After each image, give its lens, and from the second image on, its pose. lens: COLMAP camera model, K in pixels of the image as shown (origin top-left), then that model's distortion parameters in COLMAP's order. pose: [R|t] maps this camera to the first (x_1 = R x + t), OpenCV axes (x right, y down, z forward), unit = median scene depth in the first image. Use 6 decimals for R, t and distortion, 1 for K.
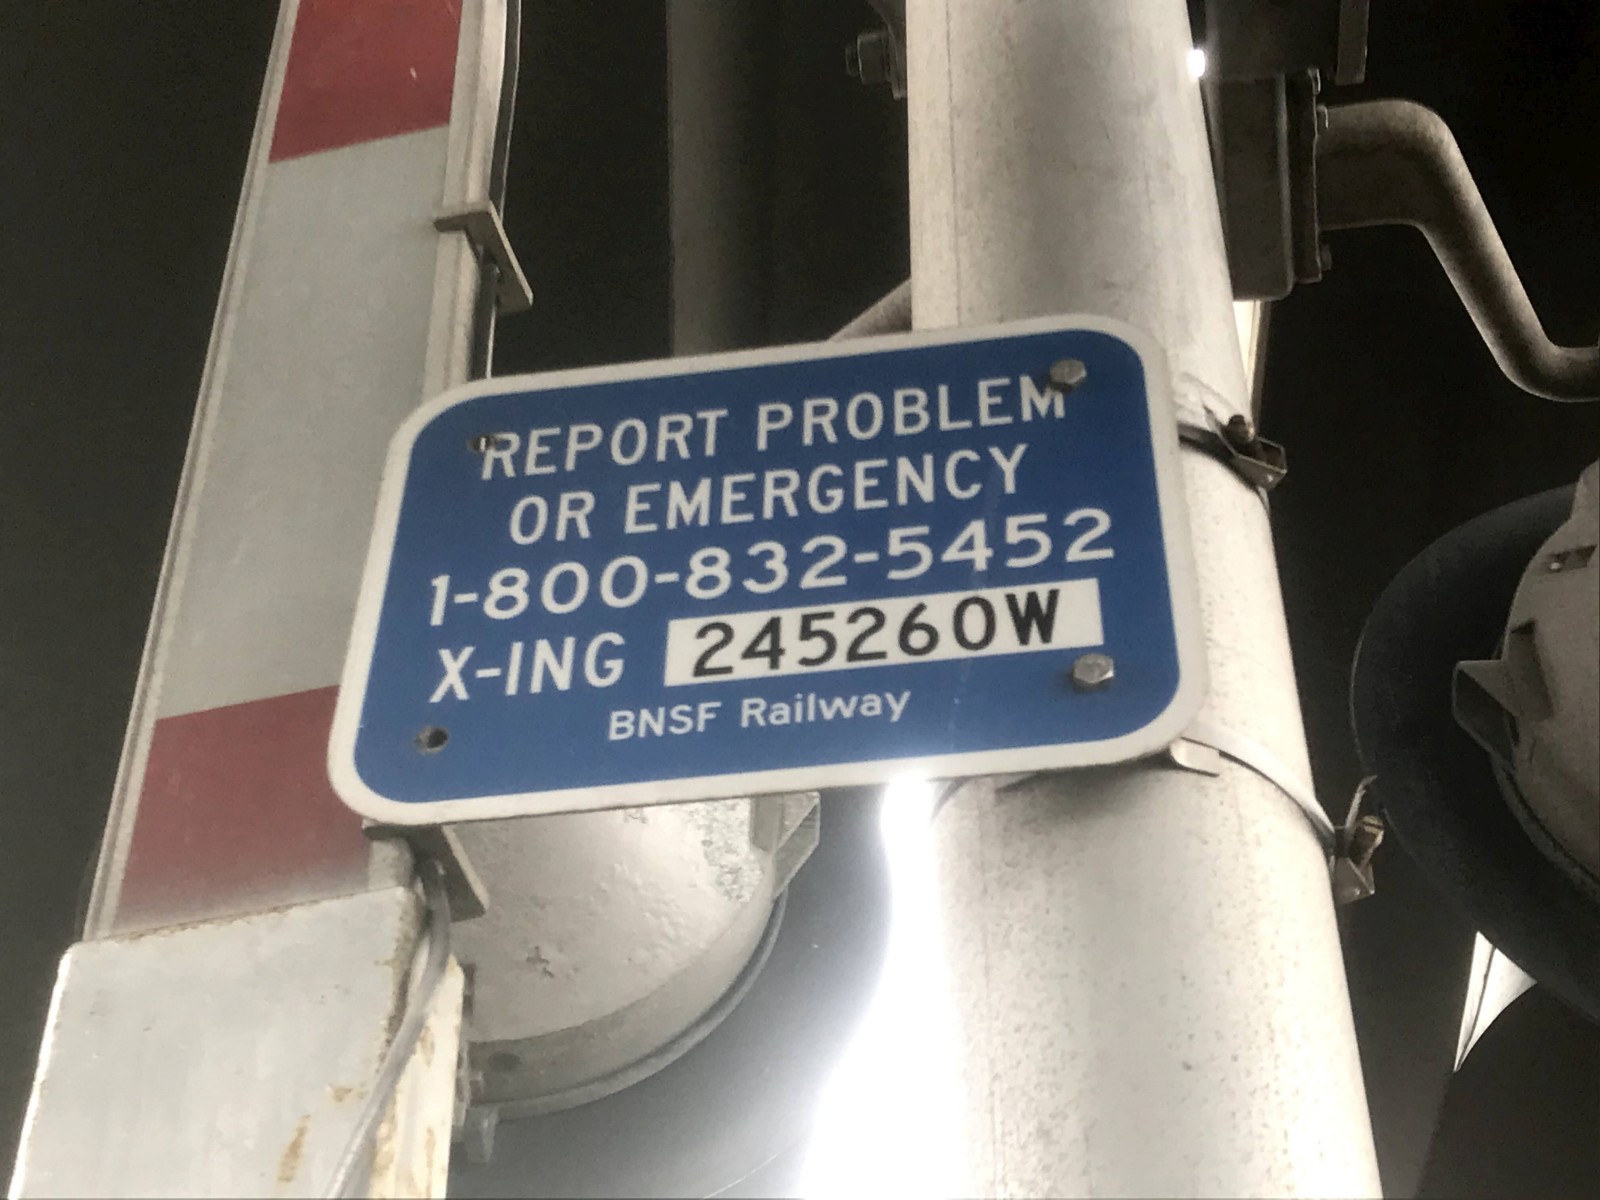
lens RADIAL K [[2490.1, 0, 826.5], [0, 2490.1, 574.2], [0, 0, 1]] dist [0.085468, 0.000000]
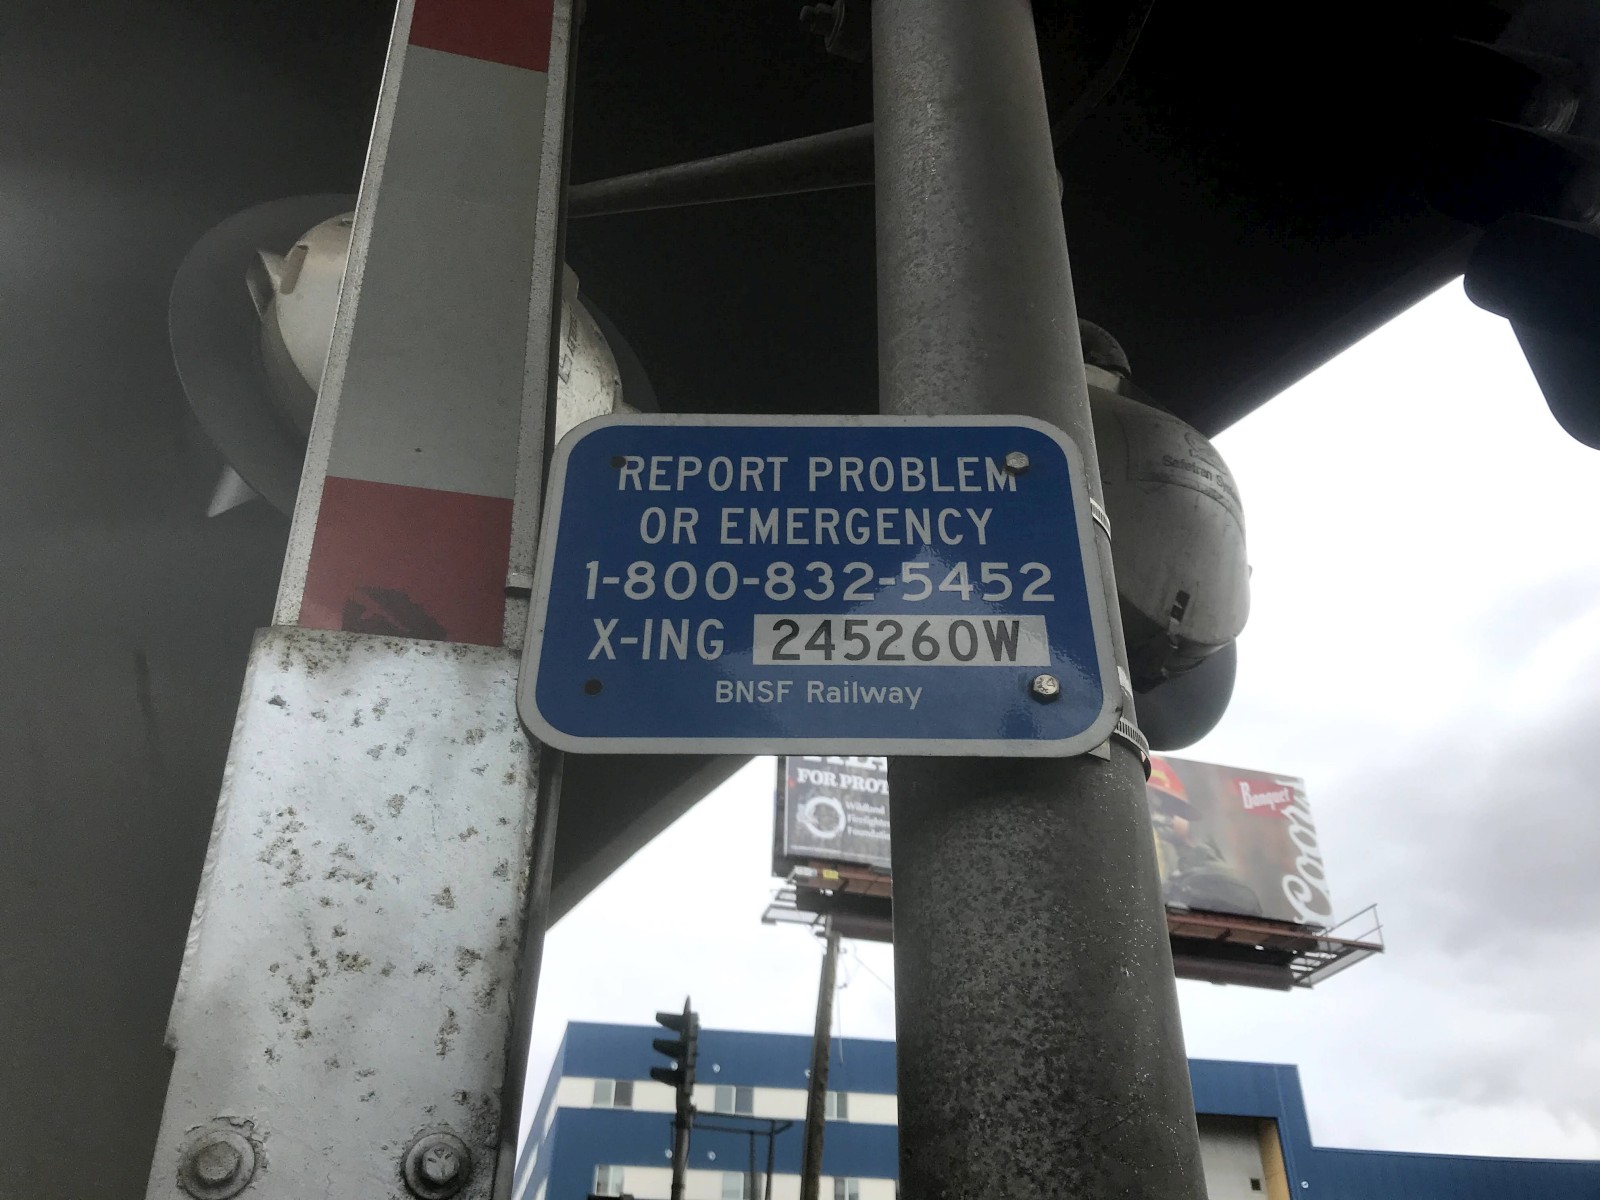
lens RADIAL K [[1308.0, 0, 805.0], [0, 1308.0, 588.4], [0, 0, 1]] dist [0.042222, -0.048160]
pose [[0.987320, 0.081956, 0.135948, -0.134714], [-0.101941, 0.983833, 0.147245, -0.109603], [-0.121683, -0.159236, 0.979713, 0.228871]]
